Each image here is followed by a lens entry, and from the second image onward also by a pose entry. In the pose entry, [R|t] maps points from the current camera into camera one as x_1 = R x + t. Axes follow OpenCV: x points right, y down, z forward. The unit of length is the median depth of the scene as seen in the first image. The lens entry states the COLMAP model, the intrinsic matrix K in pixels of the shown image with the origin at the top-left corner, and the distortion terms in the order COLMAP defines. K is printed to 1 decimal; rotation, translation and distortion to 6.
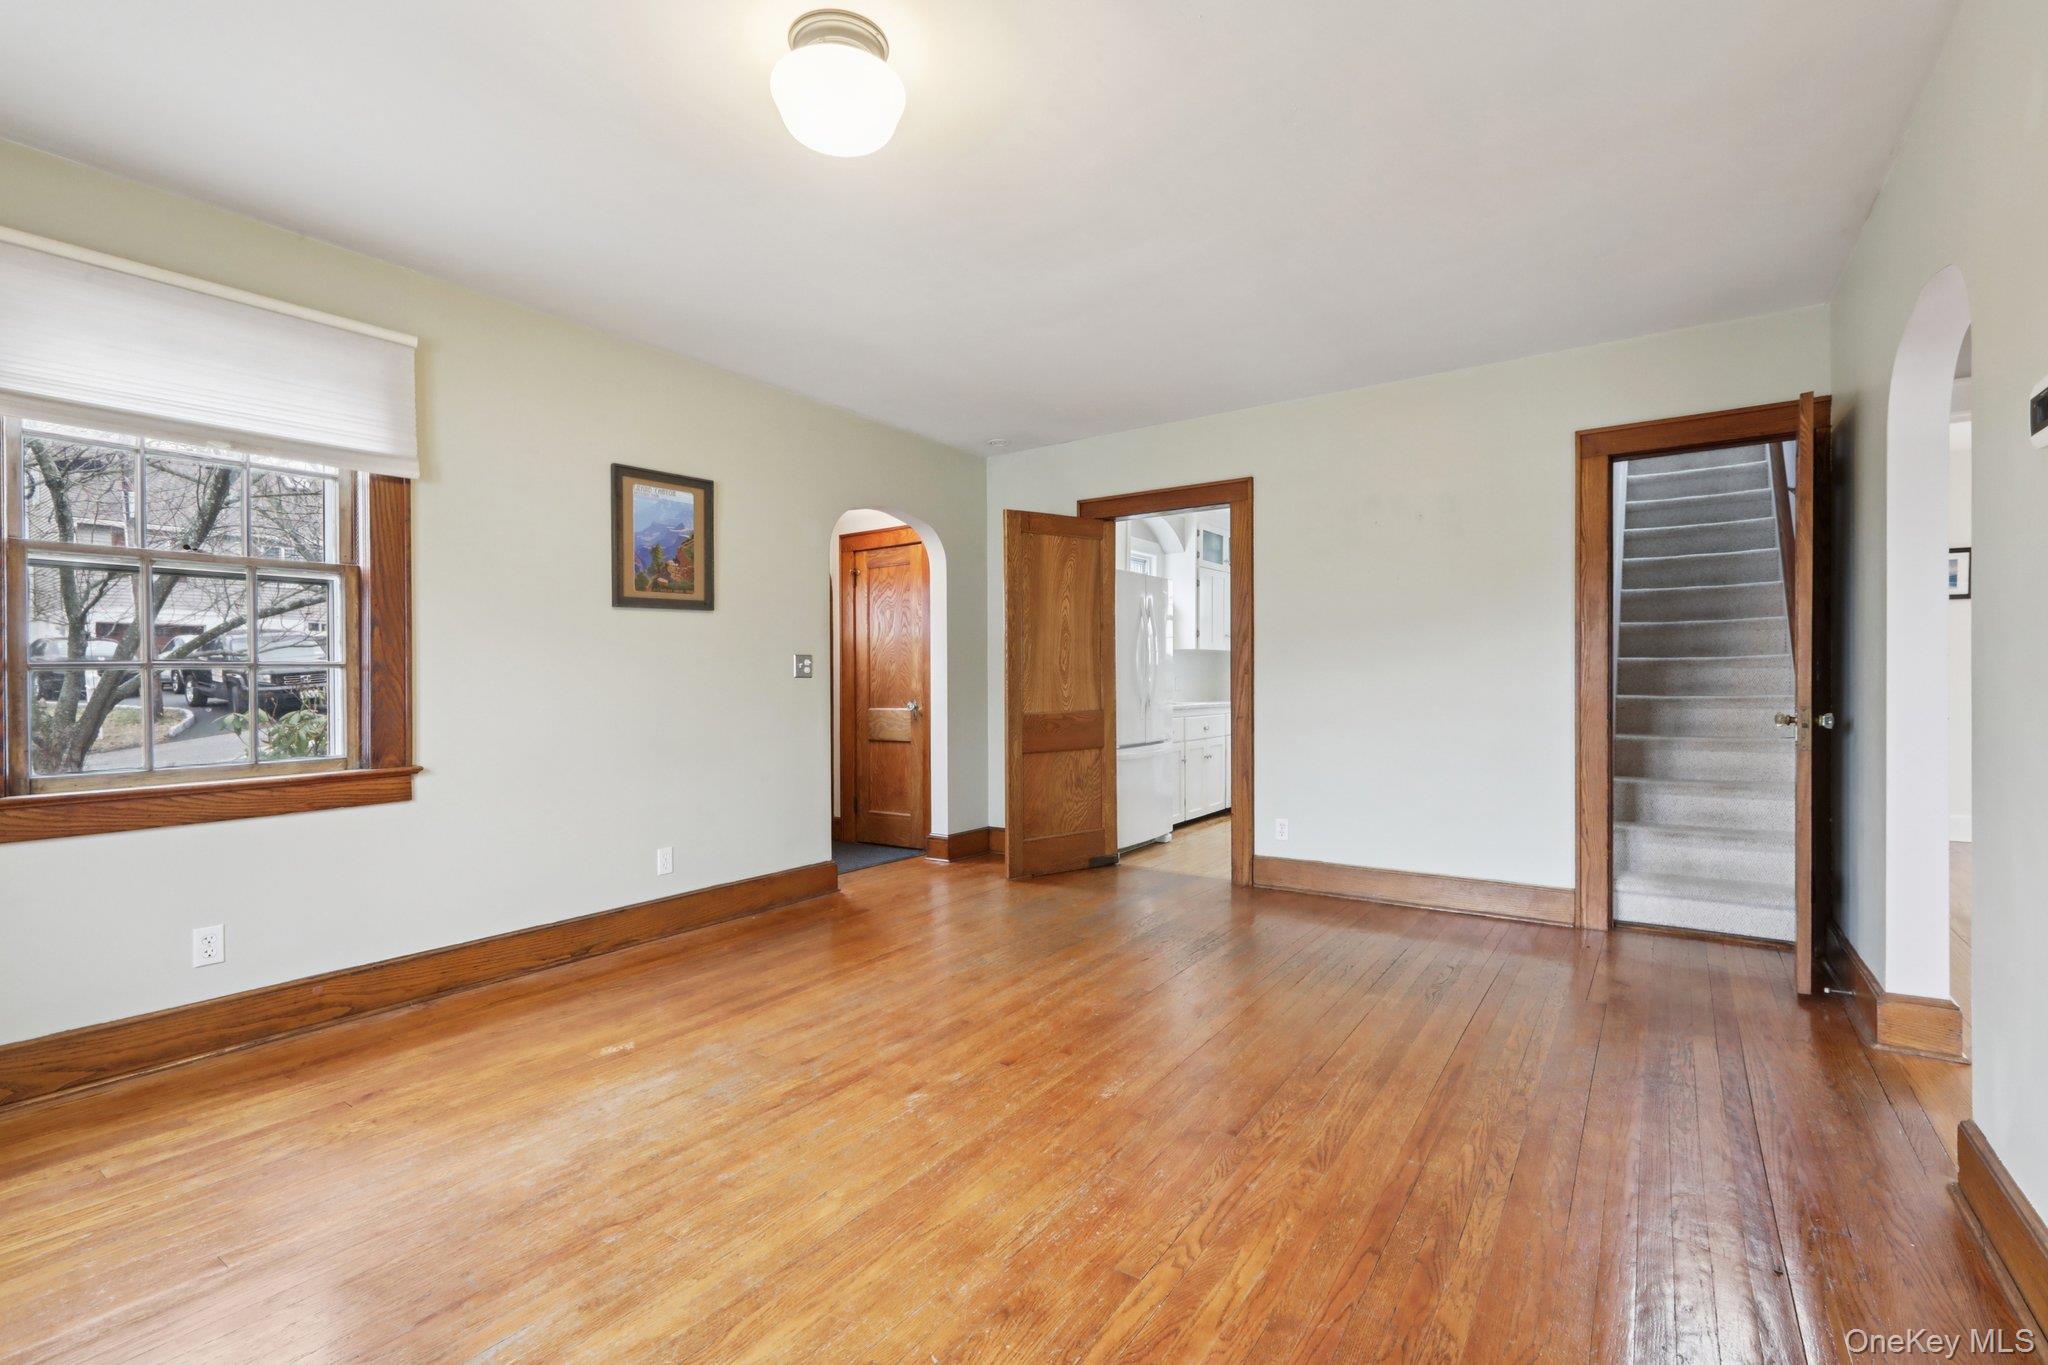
lens RADIAL K [[912.4, 0, 1024.0], [0, 912.4, 682.5], [0, 0, 1]] dist [0.000214, 0.000153]
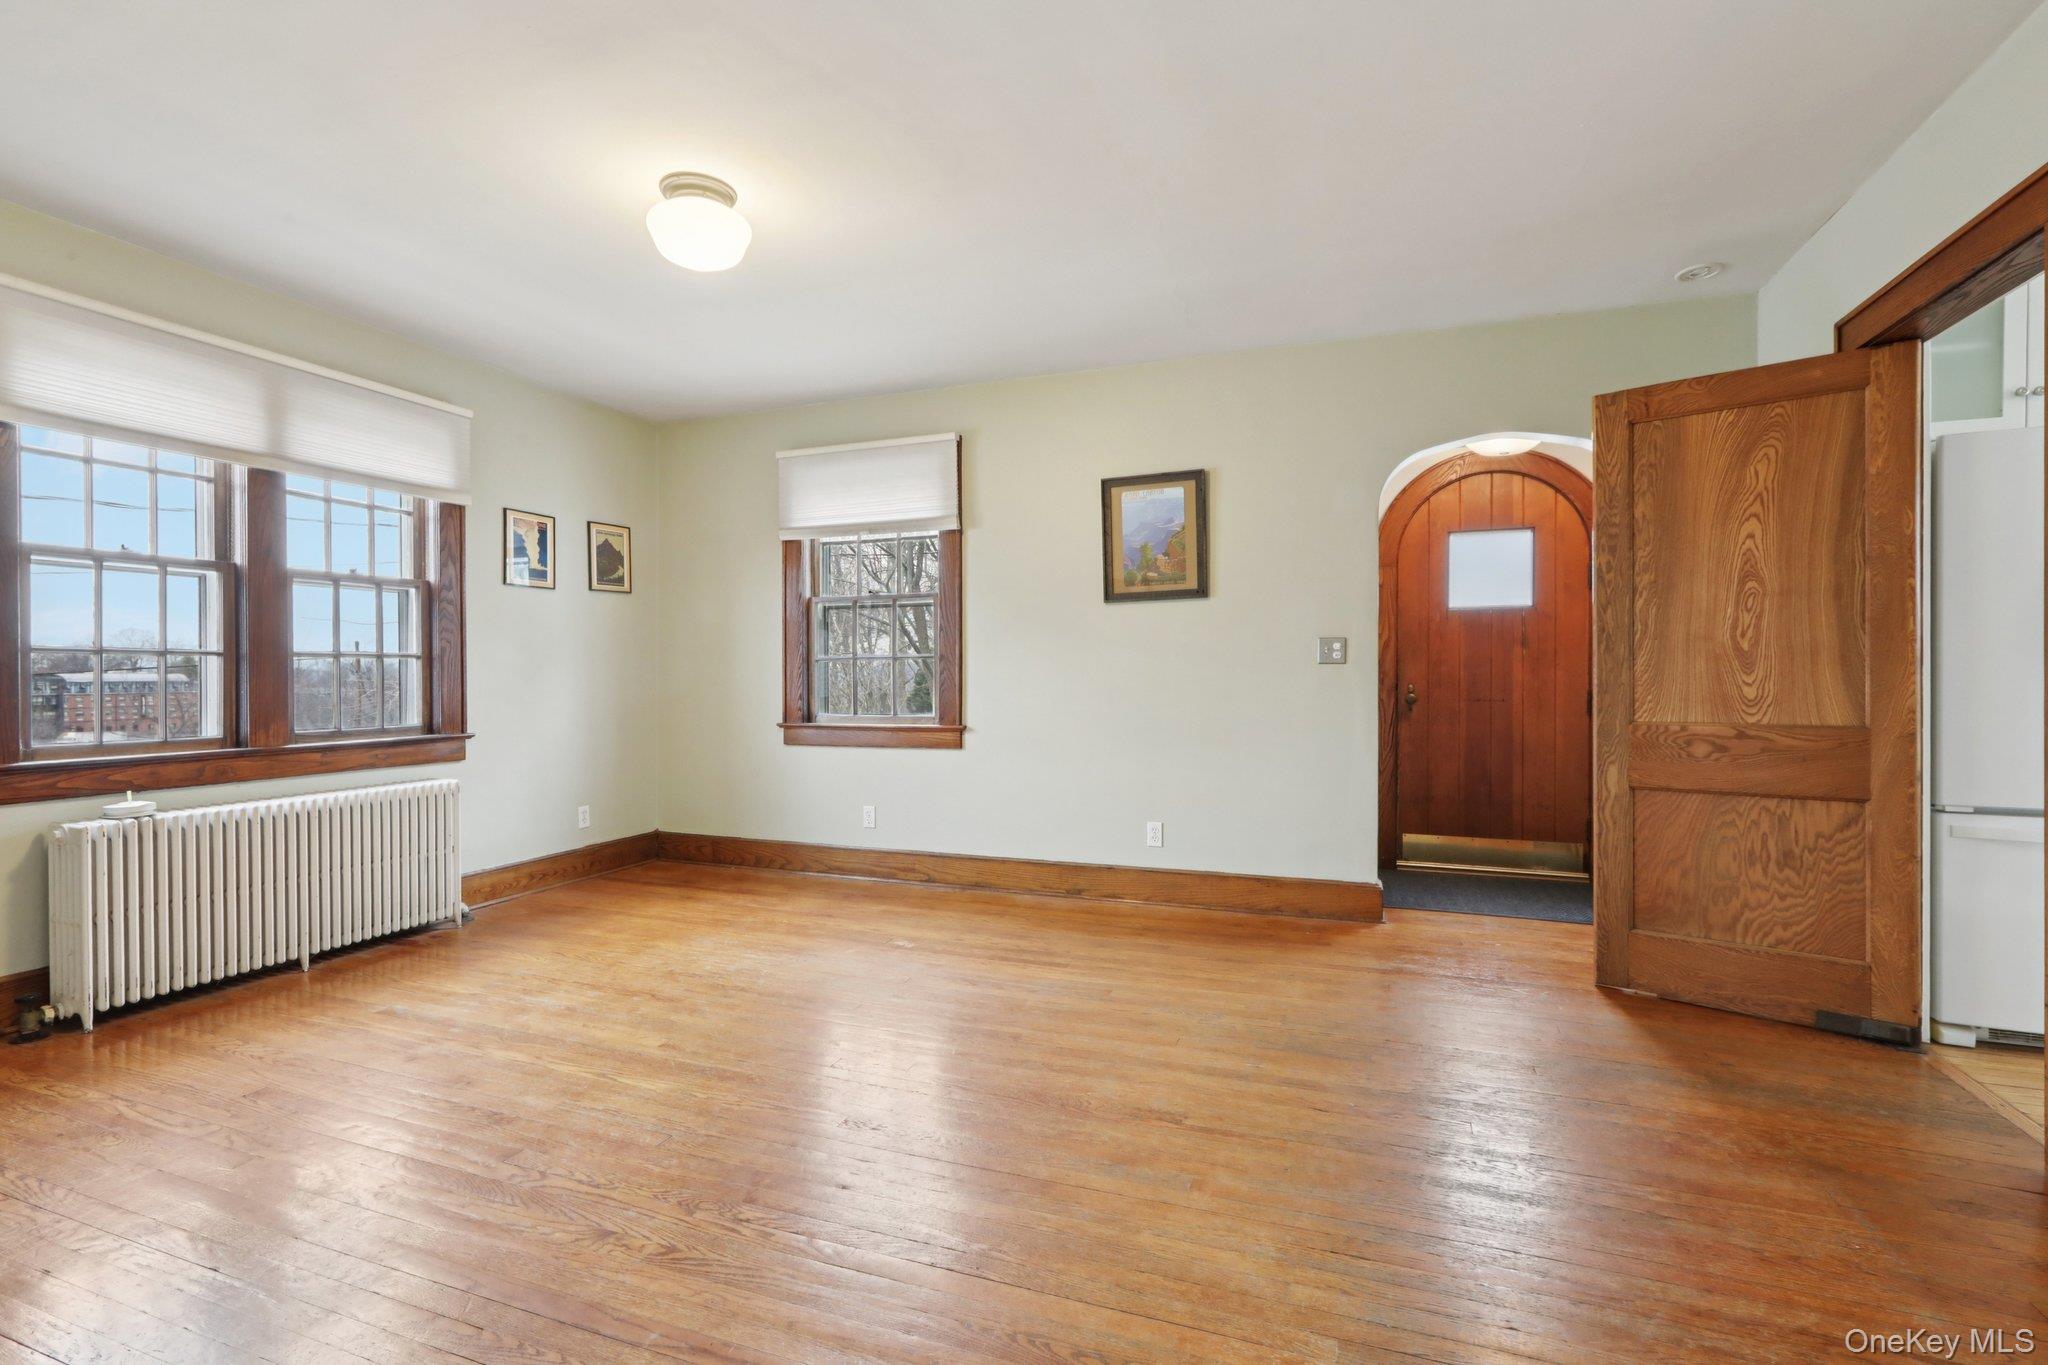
lens RADIAL K [[935.0, 0, 1027.5], [0, 935.0, 668.7], [0, 0, 1]] dist [-0.000618, 0.000061]
pose [[0.249372, 0.003574, -0.968401, 0.645706], [-0.002937, 0.999991, 0.002935, -0.003116], [0.968403, 0.002112, 0.249380, 0.585424]]
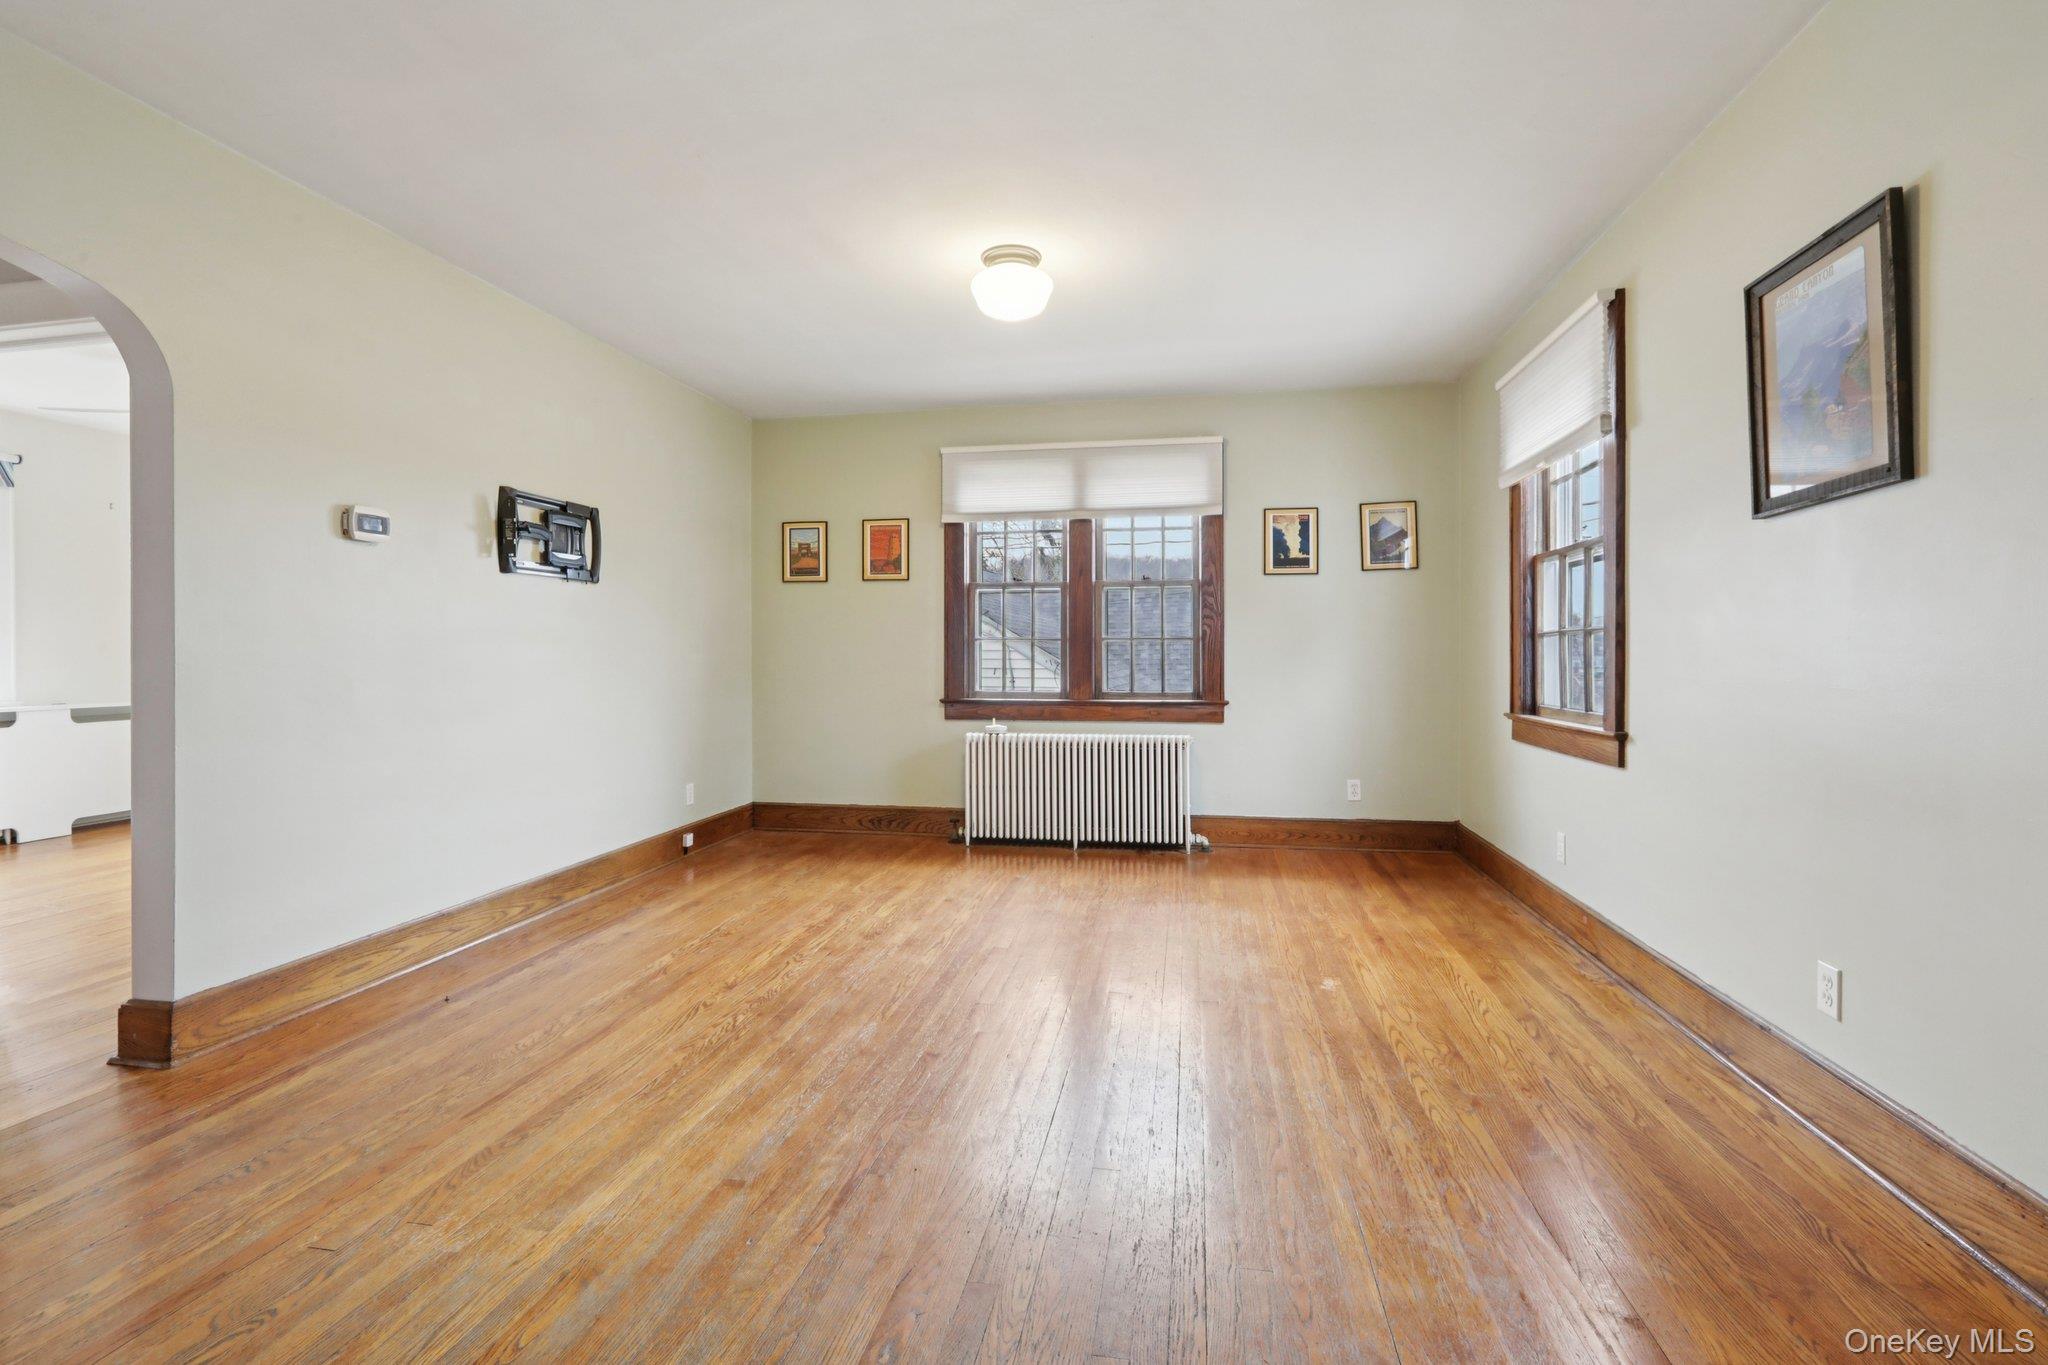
lens RADIAL K [[930.6, 0, 1017.3], [0, 930.6, 653.6], [0, 0, 1]] dist [-0.000026, 0.000105]
pose [[-0.911398, 0.010899, -0.411381, 0.242398], [0.008148, 0.999931, 0.008440, -0.003965], [0.411445, 0.004340, -0.911424, 1.306006]]
